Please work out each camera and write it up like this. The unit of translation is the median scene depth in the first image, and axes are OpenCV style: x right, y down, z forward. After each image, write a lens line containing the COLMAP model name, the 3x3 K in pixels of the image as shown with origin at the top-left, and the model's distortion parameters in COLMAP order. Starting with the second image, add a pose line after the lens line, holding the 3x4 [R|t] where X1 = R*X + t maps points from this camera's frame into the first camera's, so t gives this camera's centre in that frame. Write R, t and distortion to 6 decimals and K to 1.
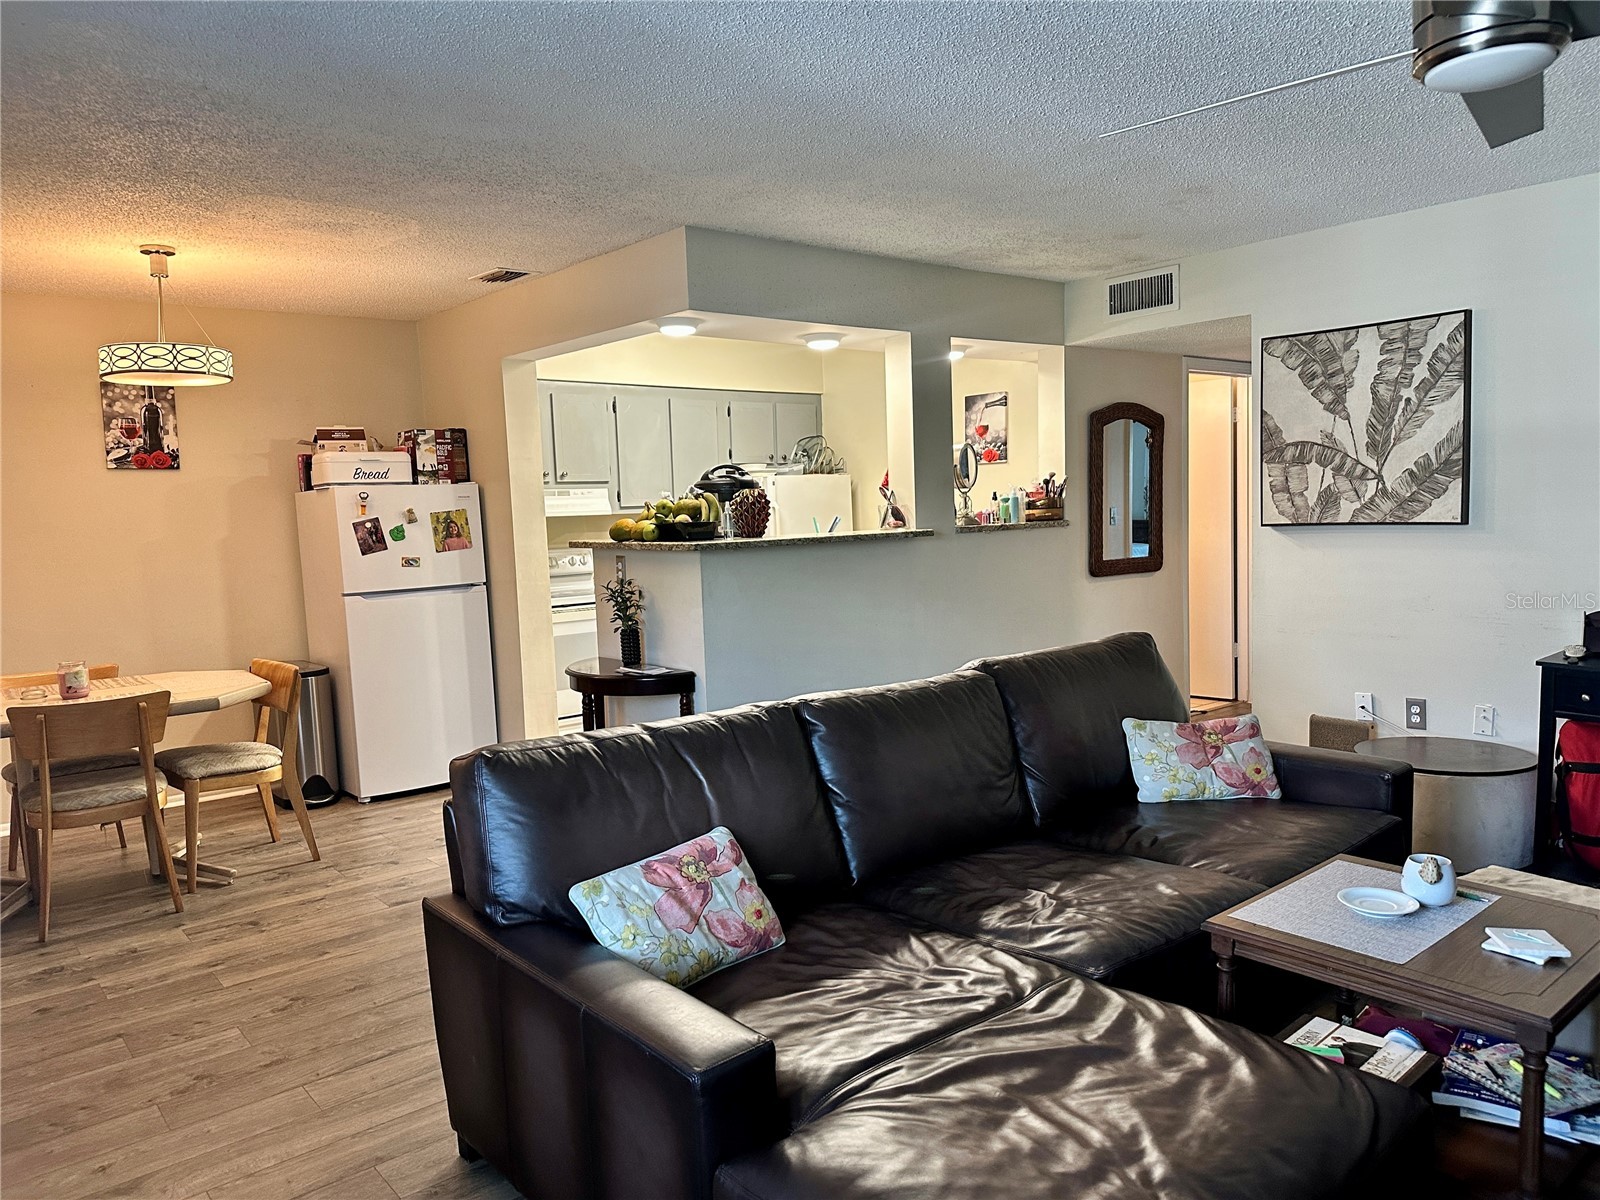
lens RADIAL K [[1125.8, 0, 800.0], [0, 1125.8, 600.0], [0, 0, 1]] dist [0.086496, -0.155820]
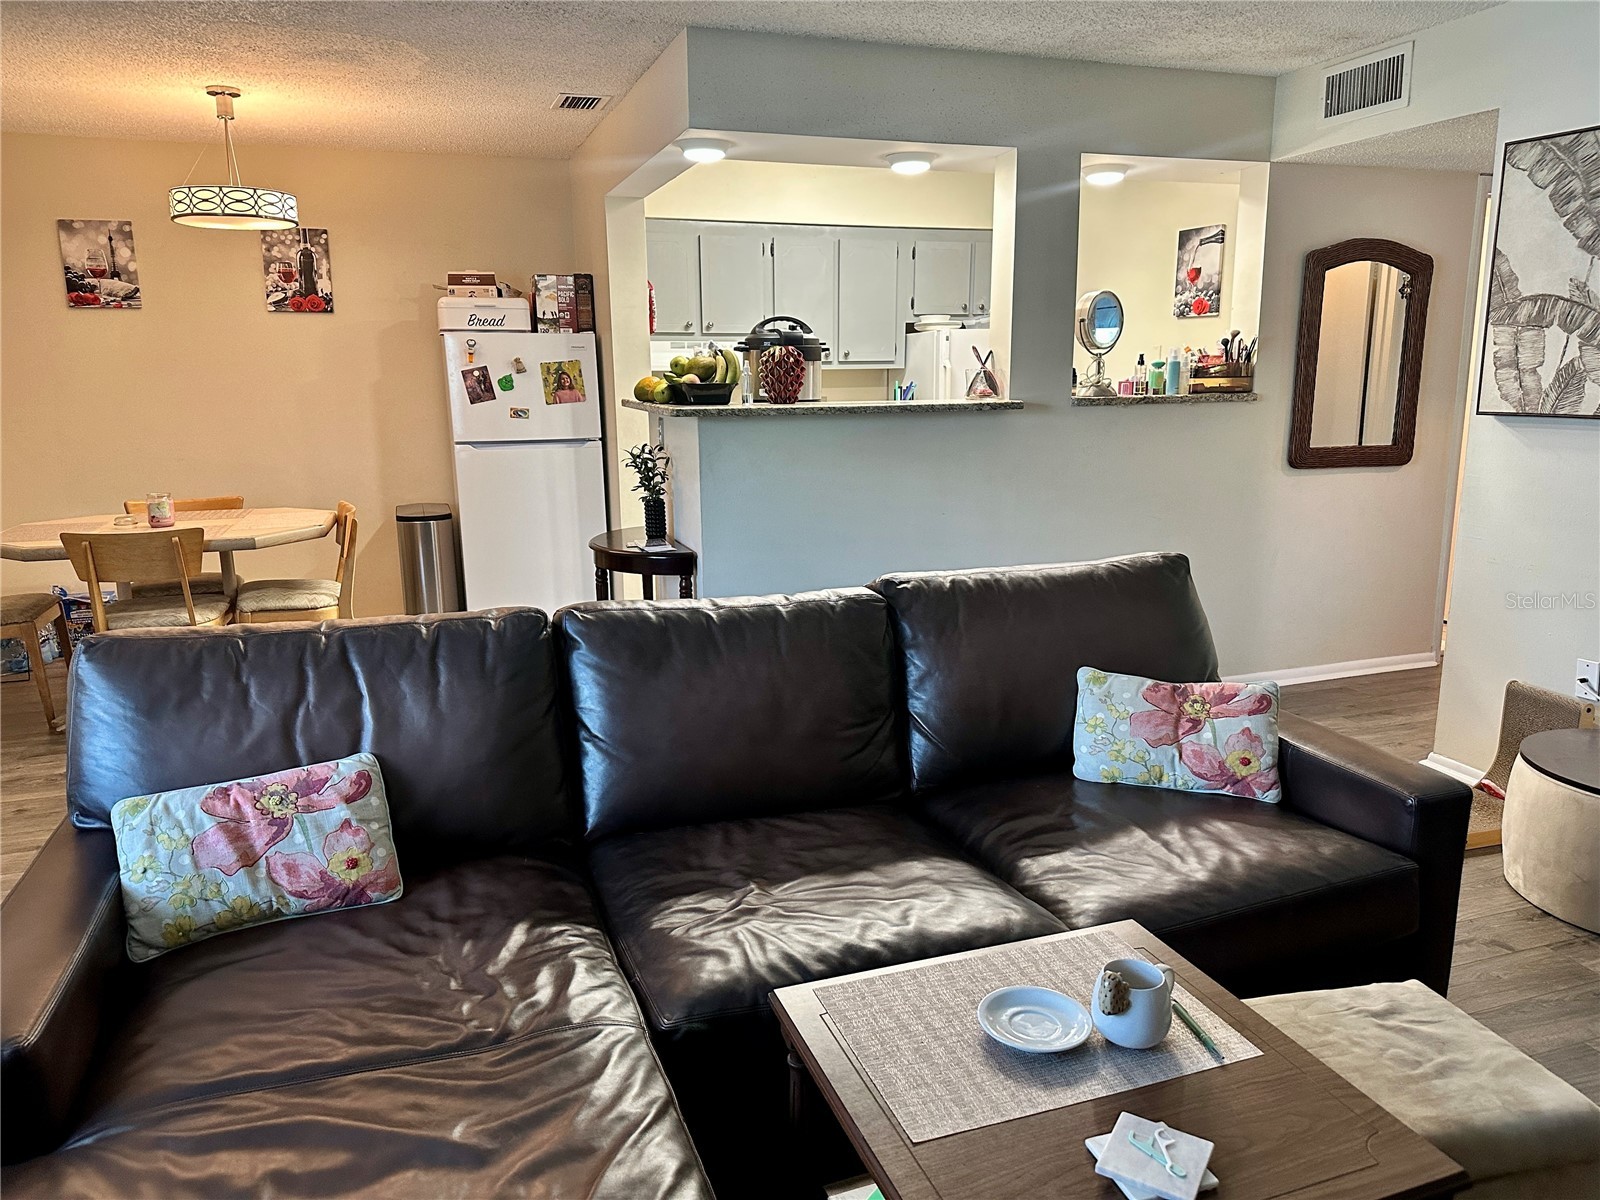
lens RADIAL K [[1134.7, 0, 800.0], [0, 1134.7, 600.0], [0, 0, 1]] dist [0.045885, -0.066010]
pose [[0.934384, 0.099114, -0.342203, 0.276142], [-0.054089, 0.988854, 0.138718, -0.027059], [0.352138, -0.111106, 0.929330, 0.173182]]
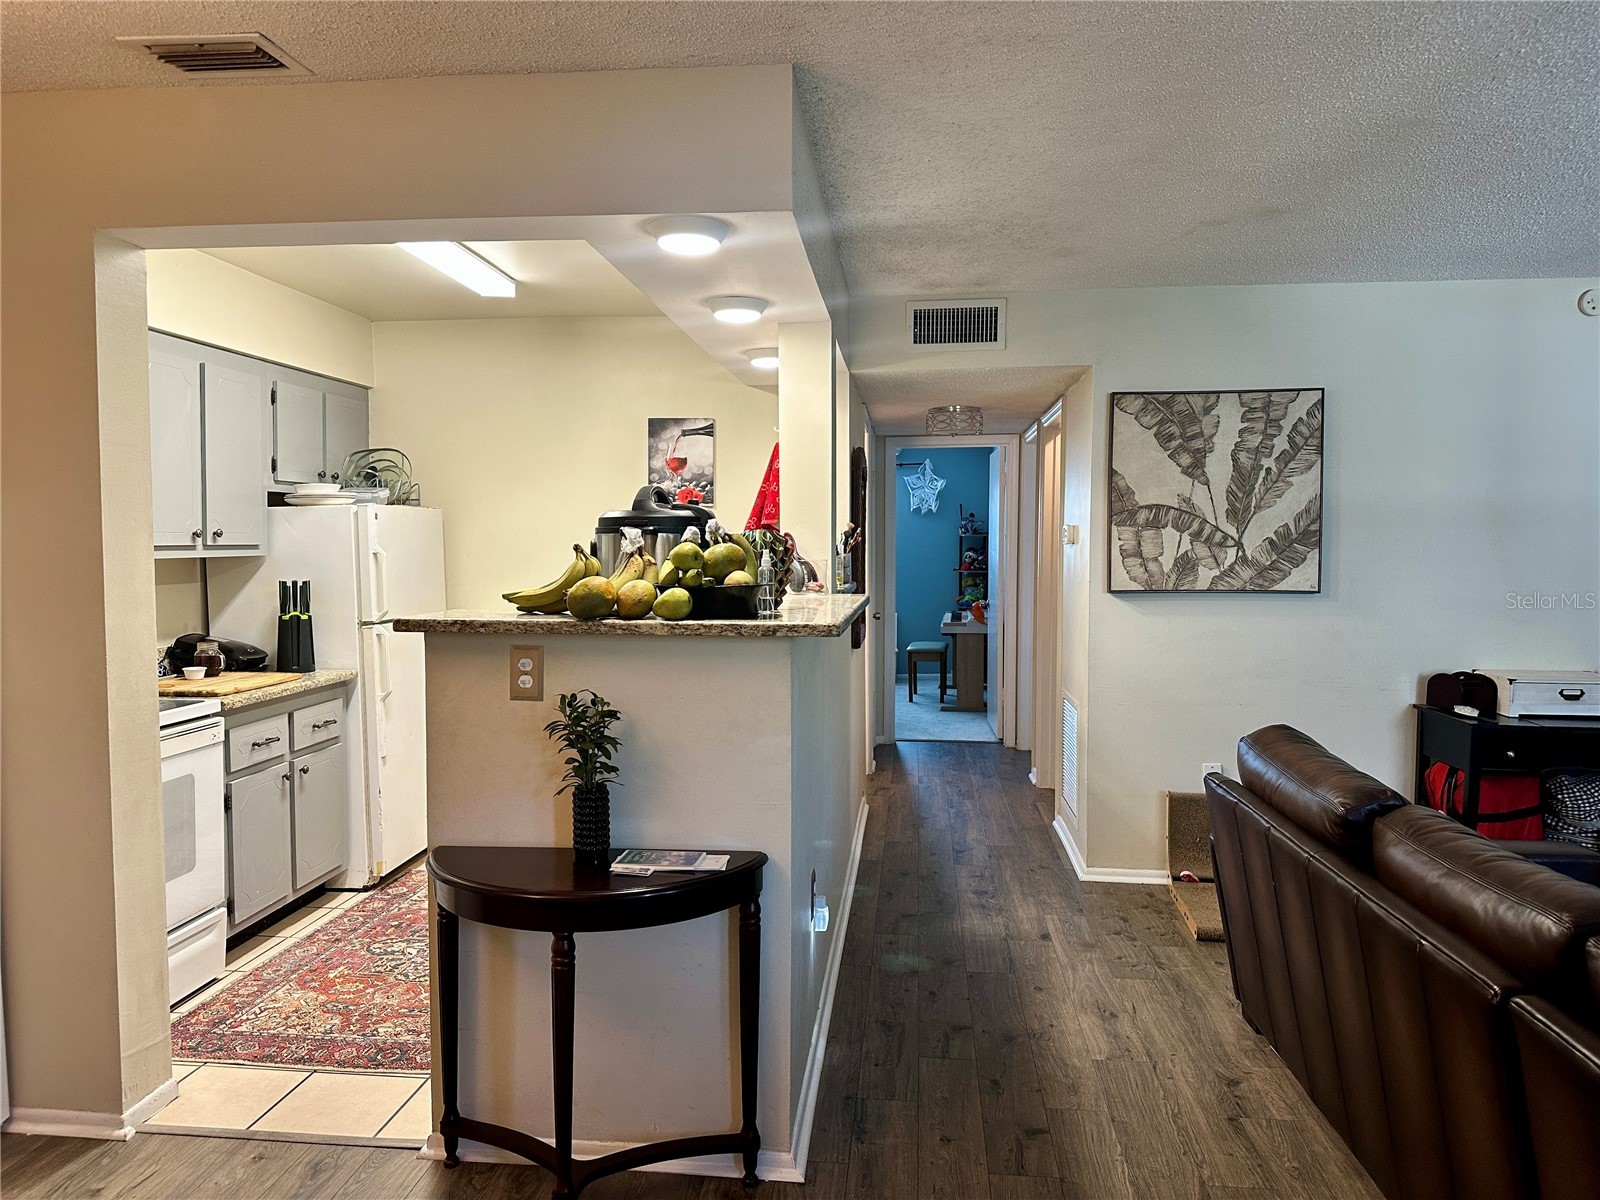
lens RADIAL K [[1107.5, 0, 804.6], [0, 1107.5, 596.1], [0, 0, 1]] dist [0.133066, -0.214847]
pose [[0.716291, -0.000021, 0.697801, -0.431125], [0.034379, 0.998787, -0.035259, -0.039788], [-0.696954, 0.049245, 0.715423, 0.541832]]
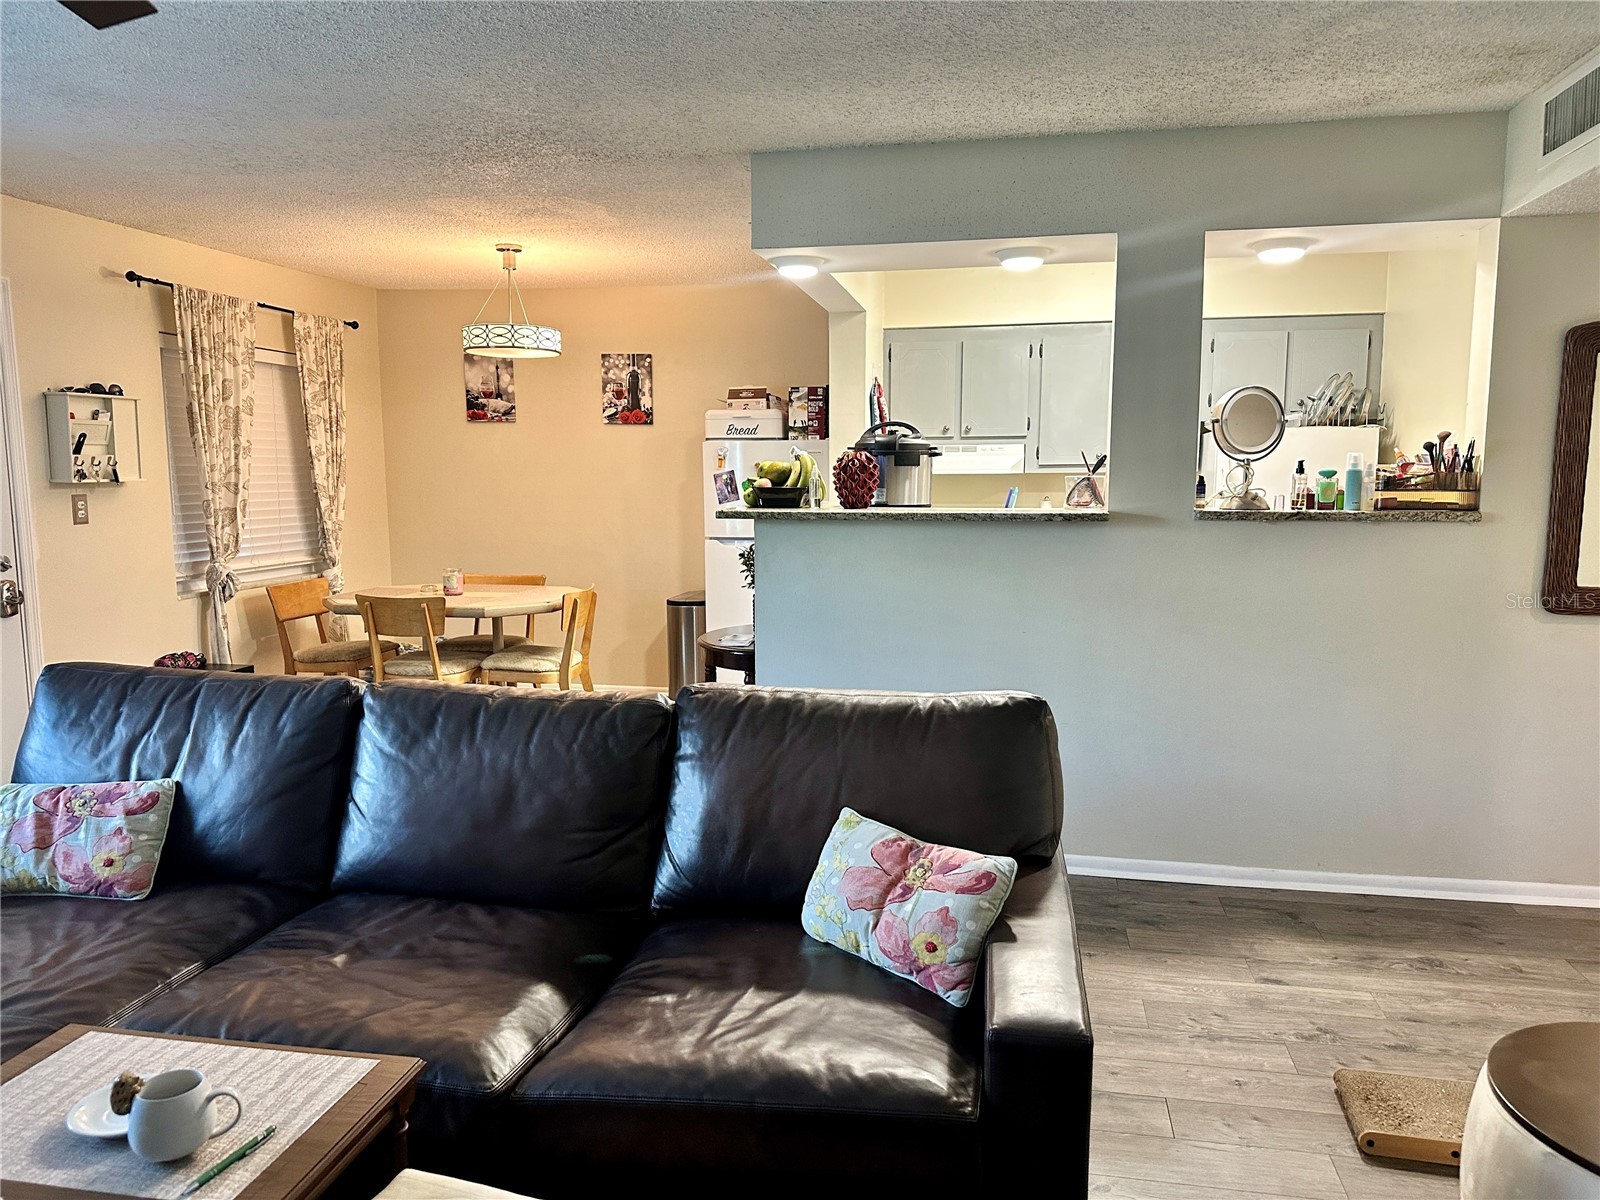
lens RADIAL K [[1110.3, 0, 804.7], [0, 1110.3, 611.0], [0, 0, 1]] dist [0.093604, -0.128538]
pose [[0.637337, 0.131785, -0.759233, 0.572007], [-0.087816, 0.991270, 0.098344, -0.056311], [0.765565, 0.003994, 0.643346, 0.415117]]
